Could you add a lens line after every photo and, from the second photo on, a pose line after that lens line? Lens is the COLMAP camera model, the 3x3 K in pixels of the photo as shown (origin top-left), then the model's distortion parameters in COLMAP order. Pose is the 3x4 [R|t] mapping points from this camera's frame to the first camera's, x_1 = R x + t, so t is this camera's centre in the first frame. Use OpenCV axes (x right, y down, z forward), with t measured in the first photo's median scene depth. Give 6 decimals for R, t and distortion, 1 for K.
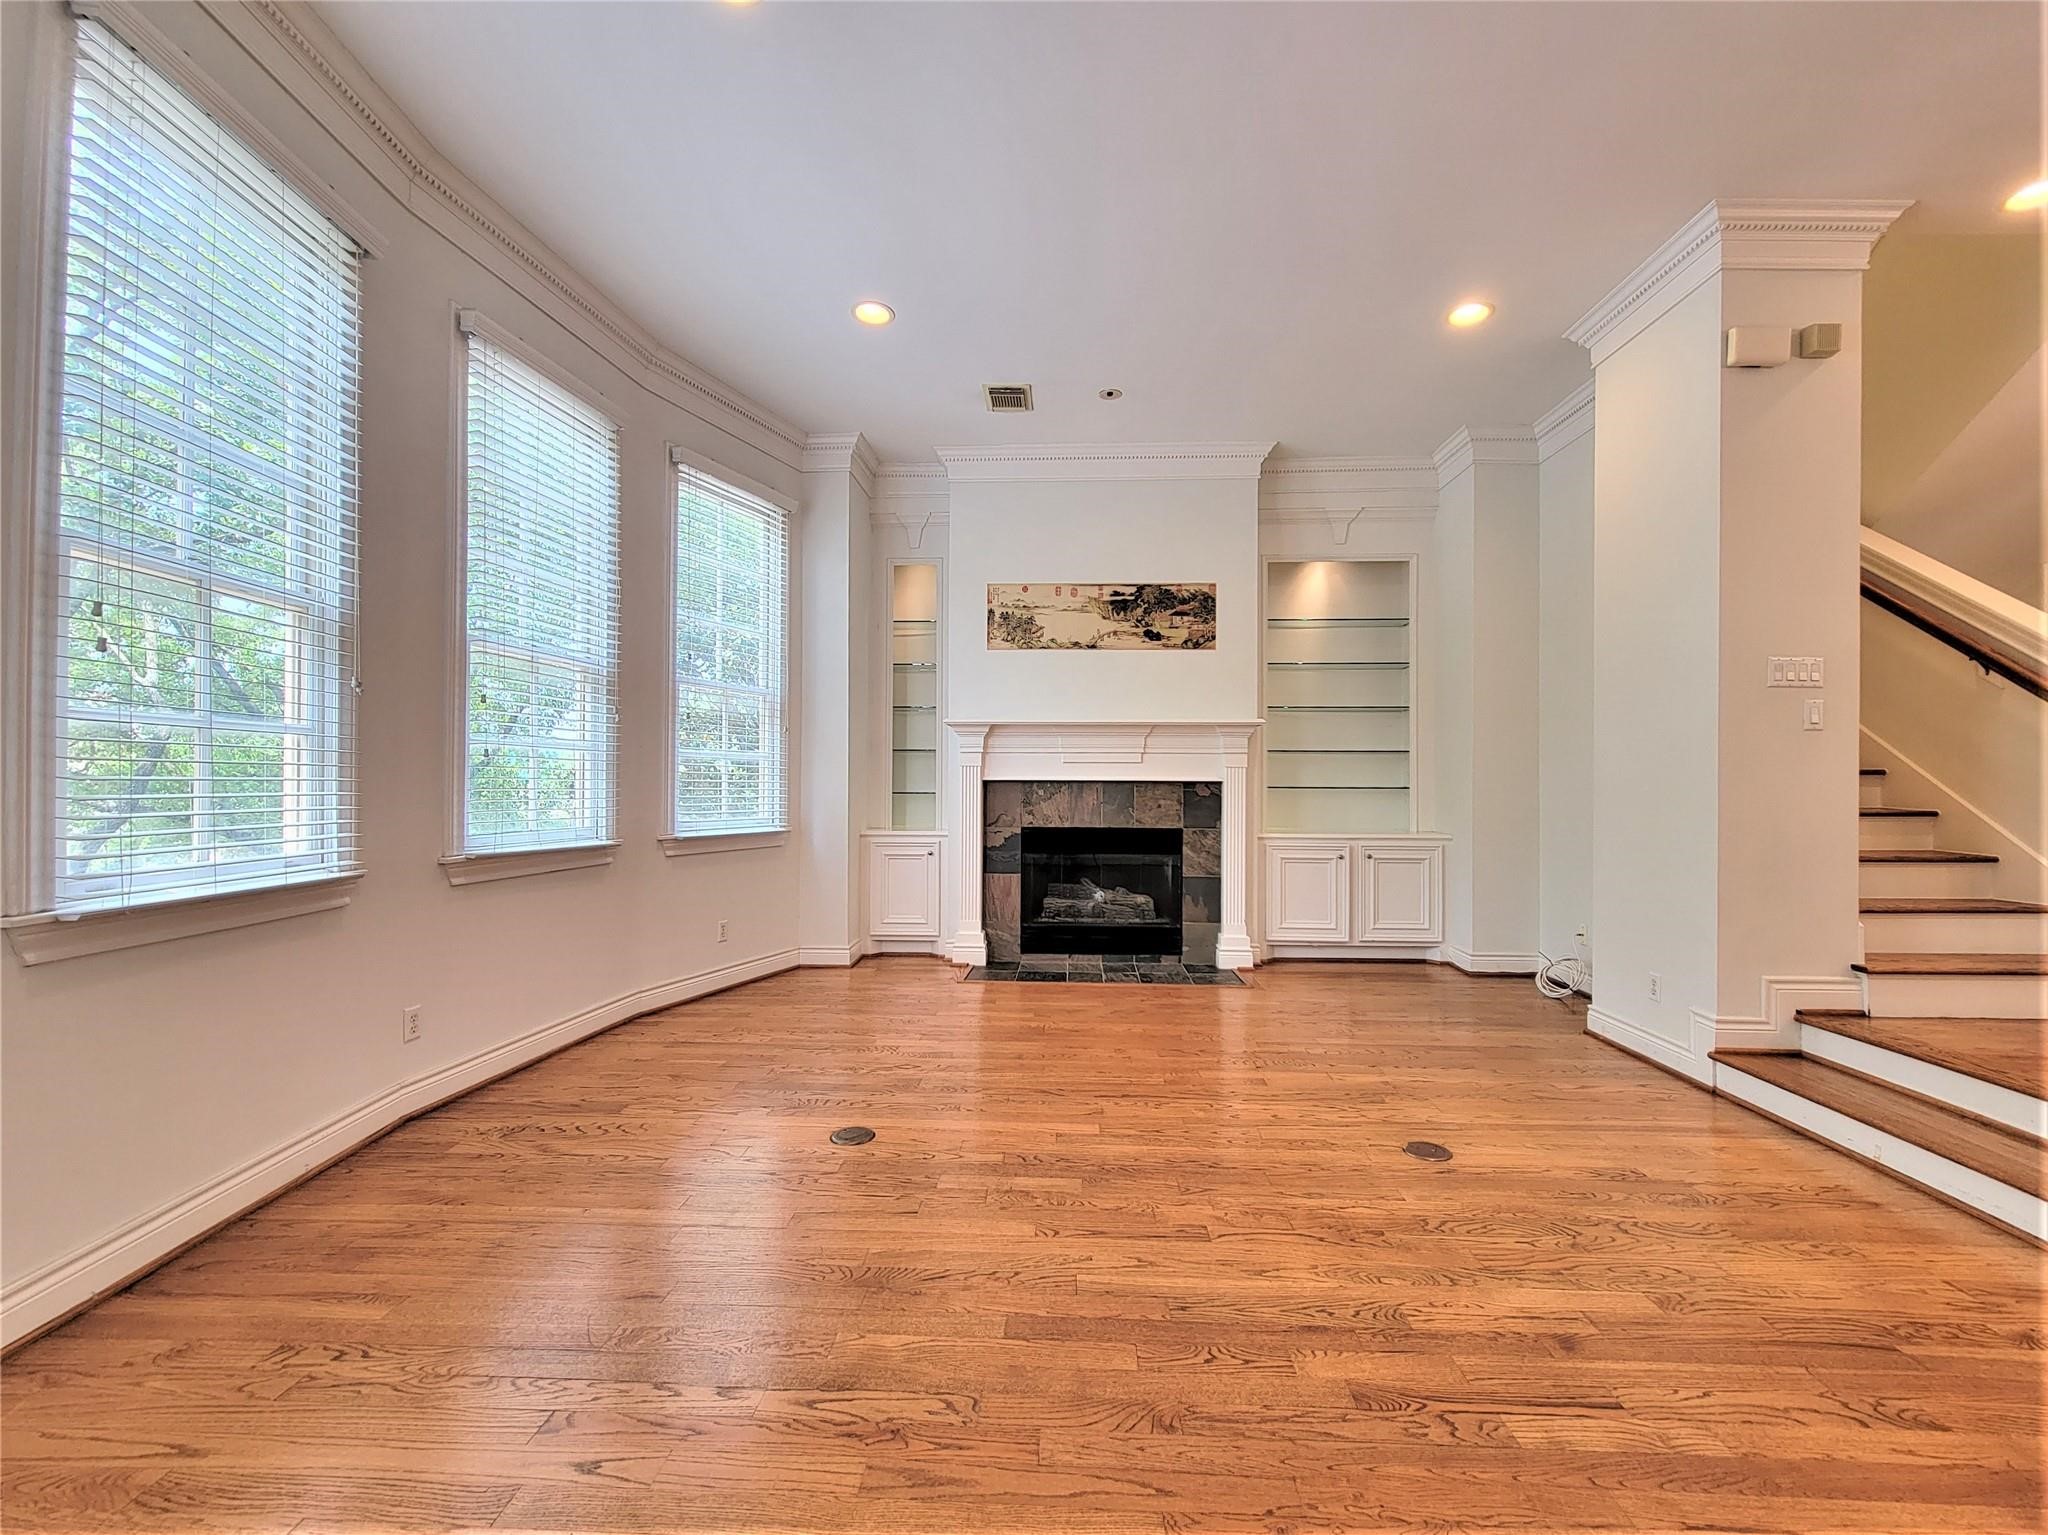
lens RADIAL K [[858.4, 0, 1018.5], [0, 858.4, 773.7], [0, 0, 1]] dist [0.002095, 0.000007]
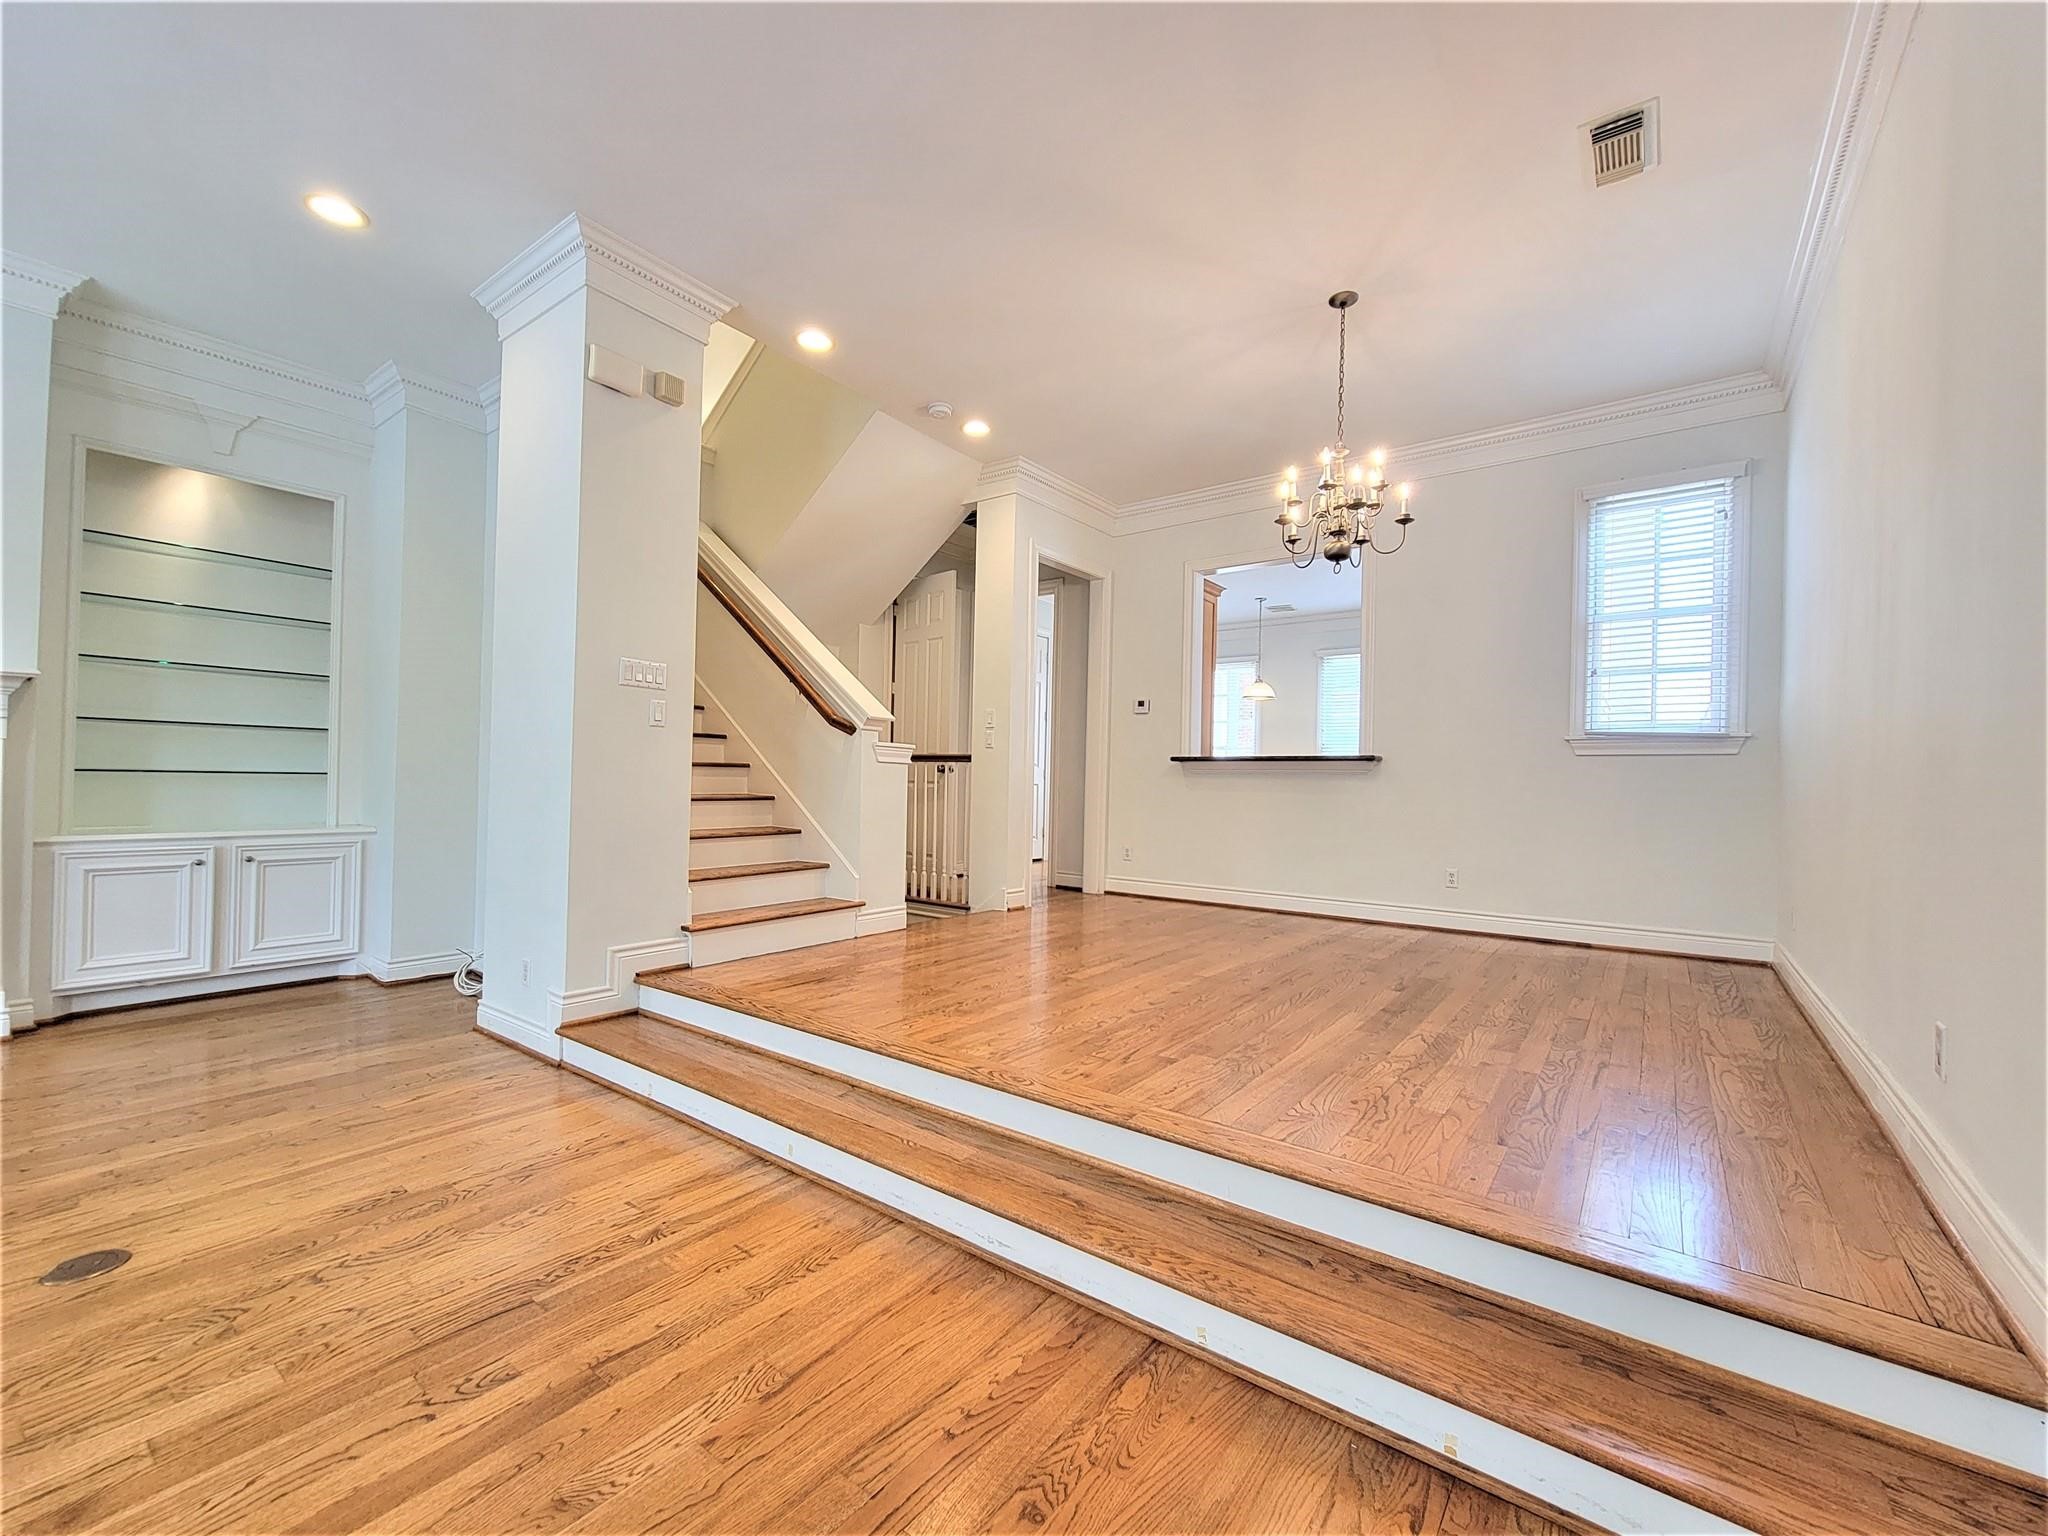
lens RADIAL K [[858.4, 0, 1018.5], [0, 858.4, 774.2], [0, 0, 1]] dist [0.002095, 0.000007]
pose [[0.565169, 0.013458, 0.824865, 0.156063], [-0.025203, 0.999682, 0.000957, -0.000273], [-0.824590, -0.021330, 0.565329, -0.028781]]
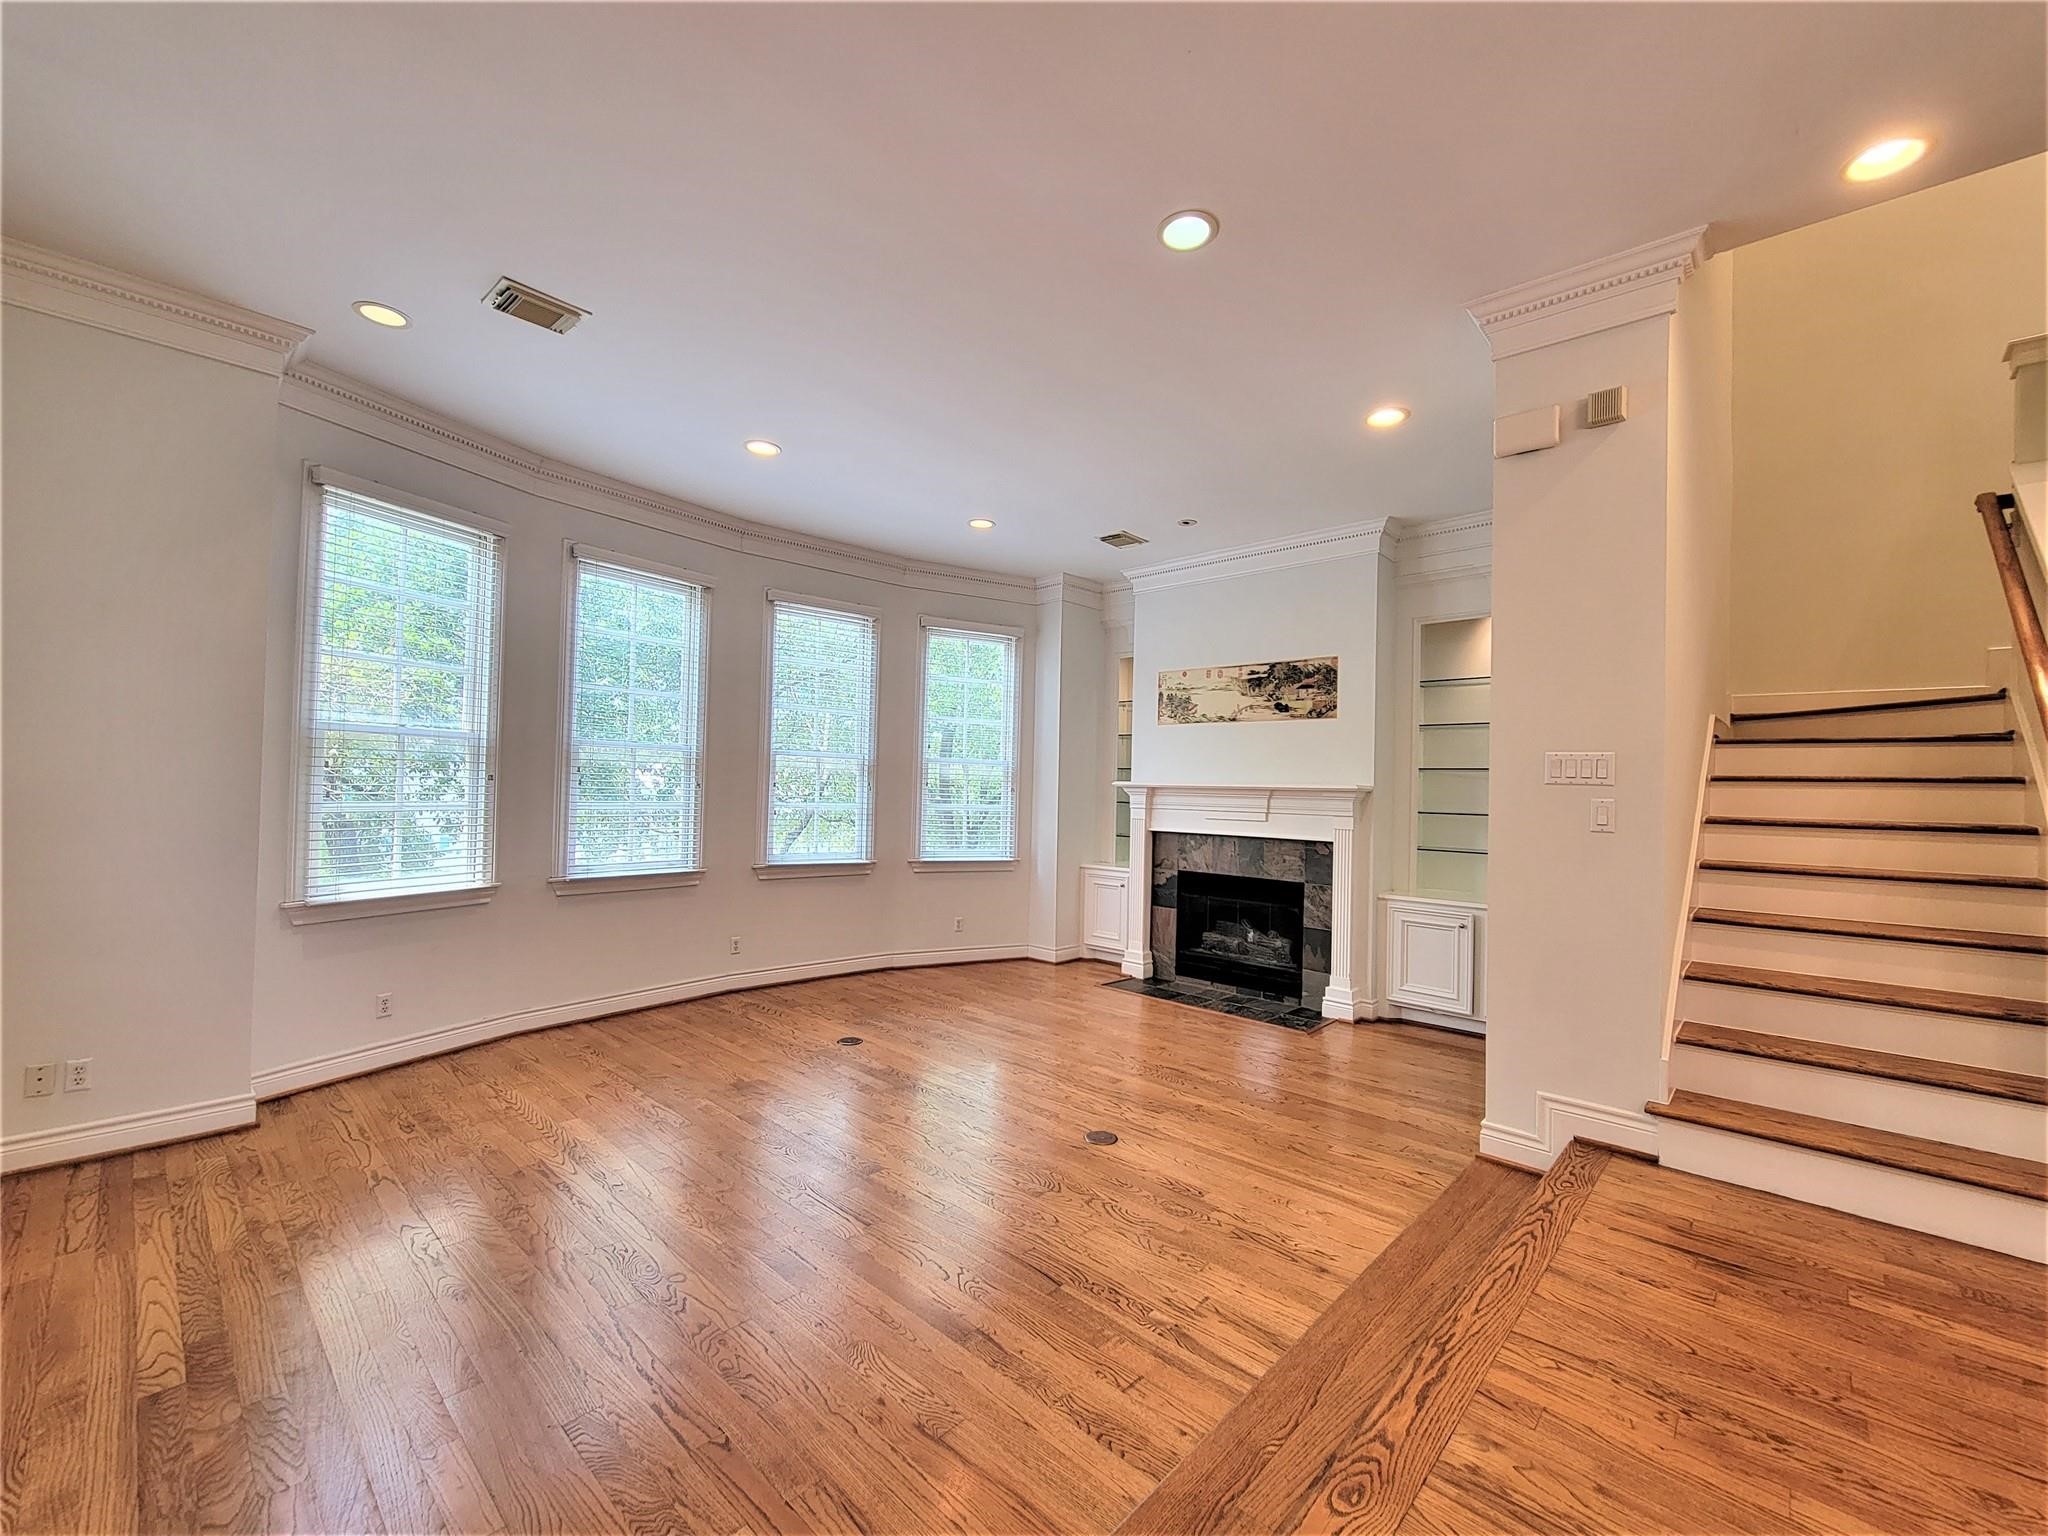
lens RADIAL K [[835.3, 0, 1032.7], [0, 835.3, 771.3], [0, 0, 1]] dist [0.000811, 0.000112]
pose [[0.764949, -0.000632, -0.644090, 0.612208], [-0.015079, 0.999708, -0.018889, -0.052883], [0.643914, 0.024162, 0.764716, -0.039785]]
